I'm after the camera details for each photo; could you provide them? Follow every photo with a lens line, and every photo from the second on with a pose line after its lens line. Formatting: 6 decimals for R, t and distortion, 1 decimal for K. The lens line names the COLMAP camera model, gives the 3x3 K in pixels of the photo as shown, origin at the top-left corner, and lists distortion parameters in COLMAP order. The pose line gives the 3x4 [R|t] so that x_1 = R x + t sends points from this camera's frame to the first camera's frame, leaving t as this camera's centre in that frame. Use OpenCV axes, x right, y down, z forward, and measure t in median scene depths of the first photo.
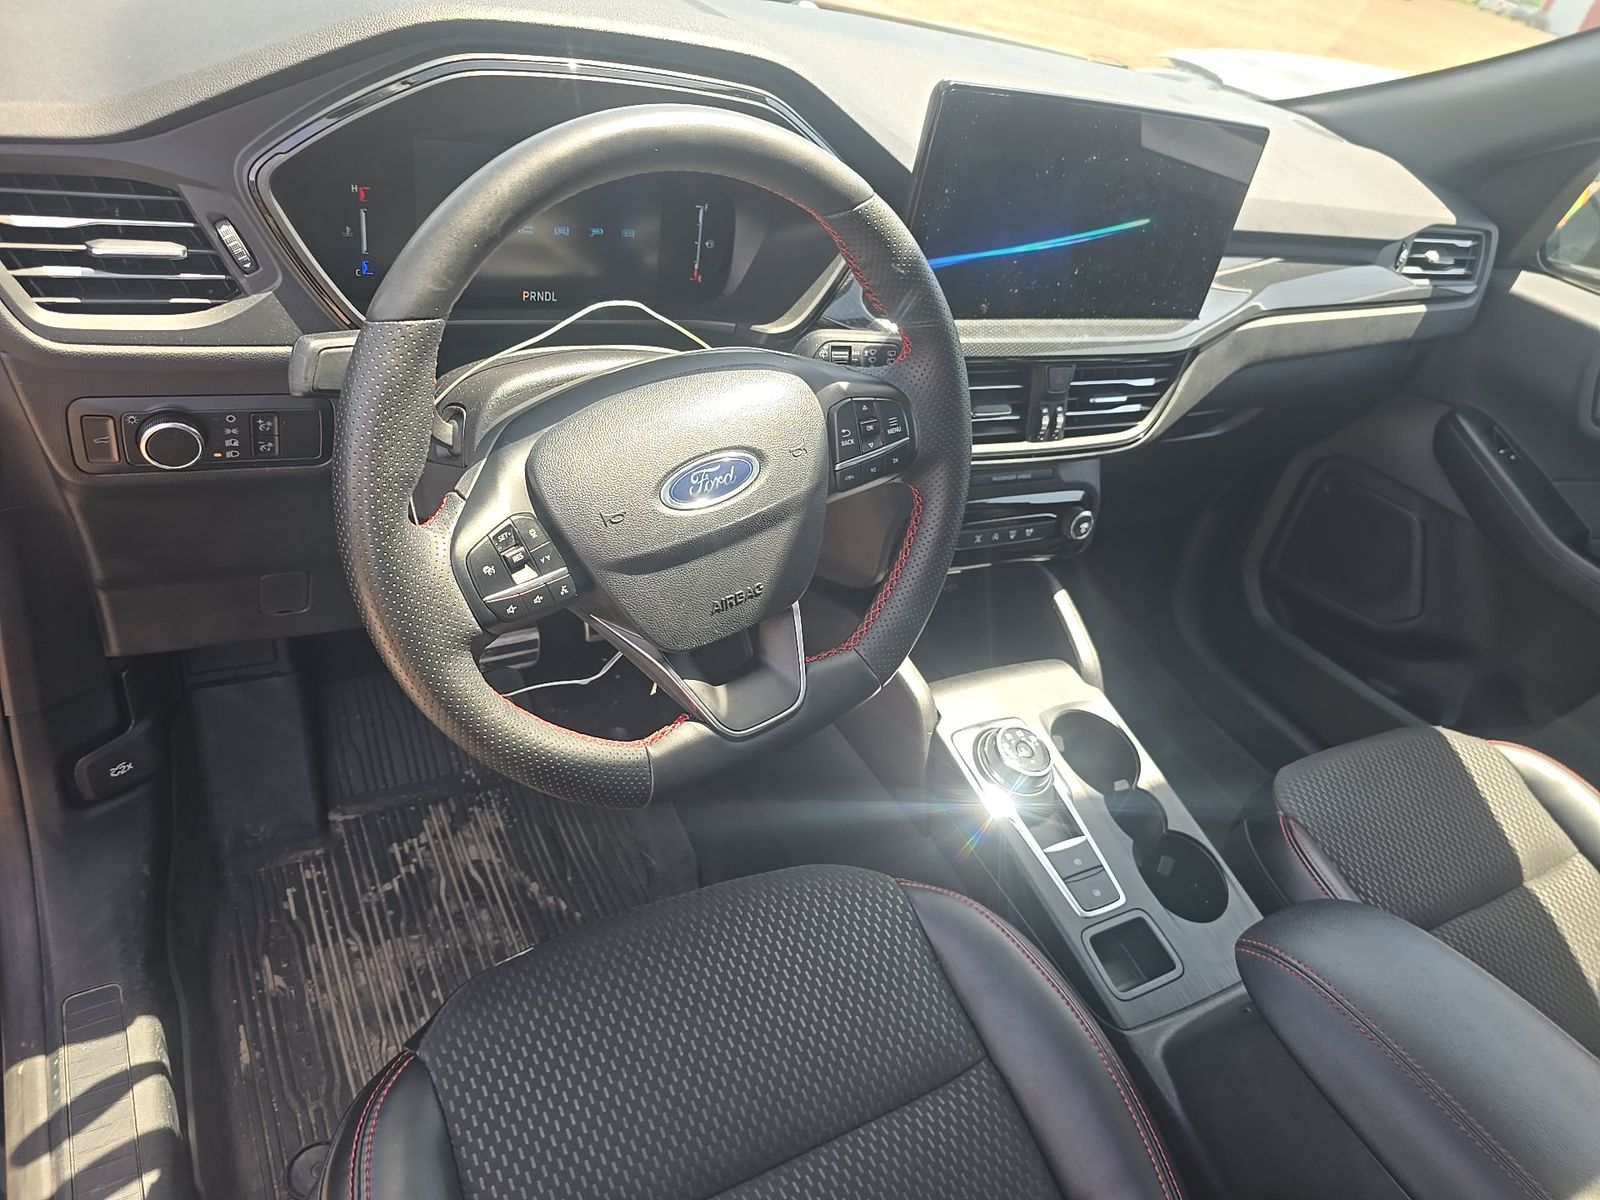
lens RADIAL K [[1074.3, 0, 786.7], [0, 1074.3, 596.1], [0, 0, 1]] dist [0.071119, -0.078157]
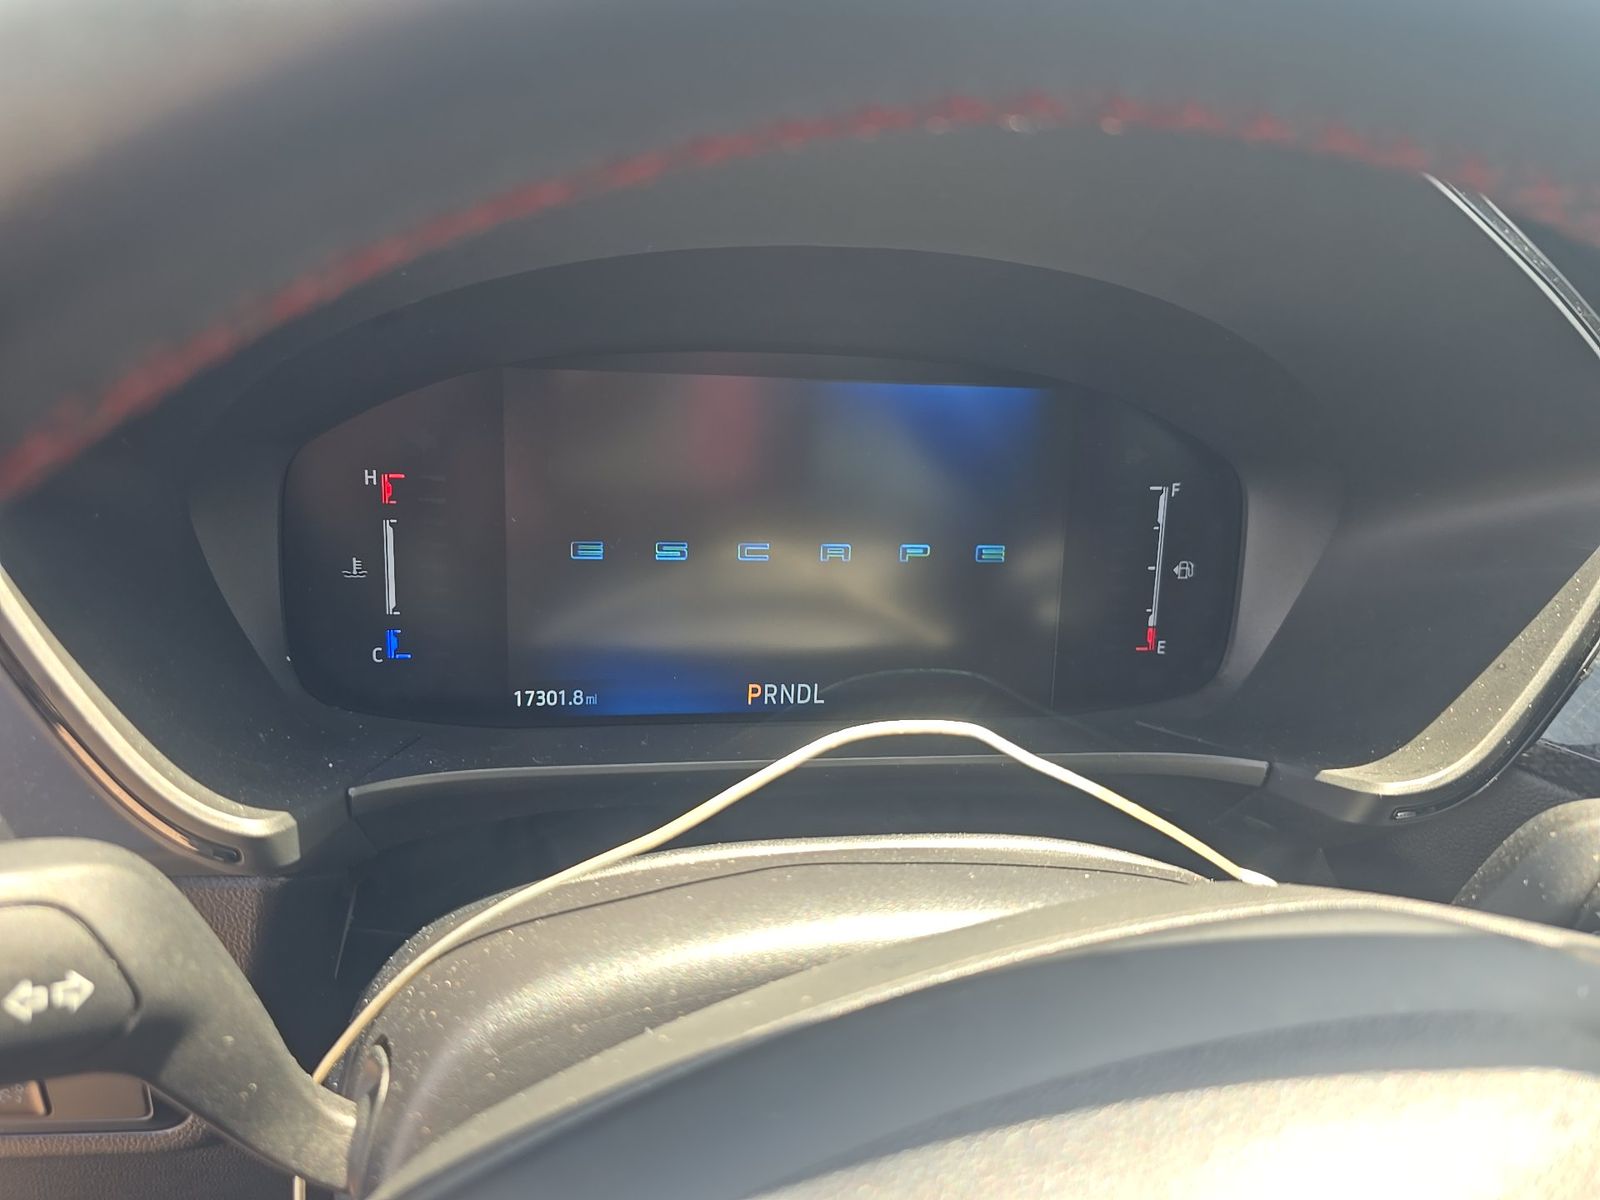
lens RADIAL K [[1090.9, 0, 800.0], [0, 1090.9, 600.0], [0, 0, 1]] dist [0.007609, -0.006232]
pose [[0.918298, -0.039562, -0.393907, -0.040328], [-0.091490, 0.946852, -0.308383, -0.154426], [0.385172, 0.319227, 0.865873, 0.529818]]
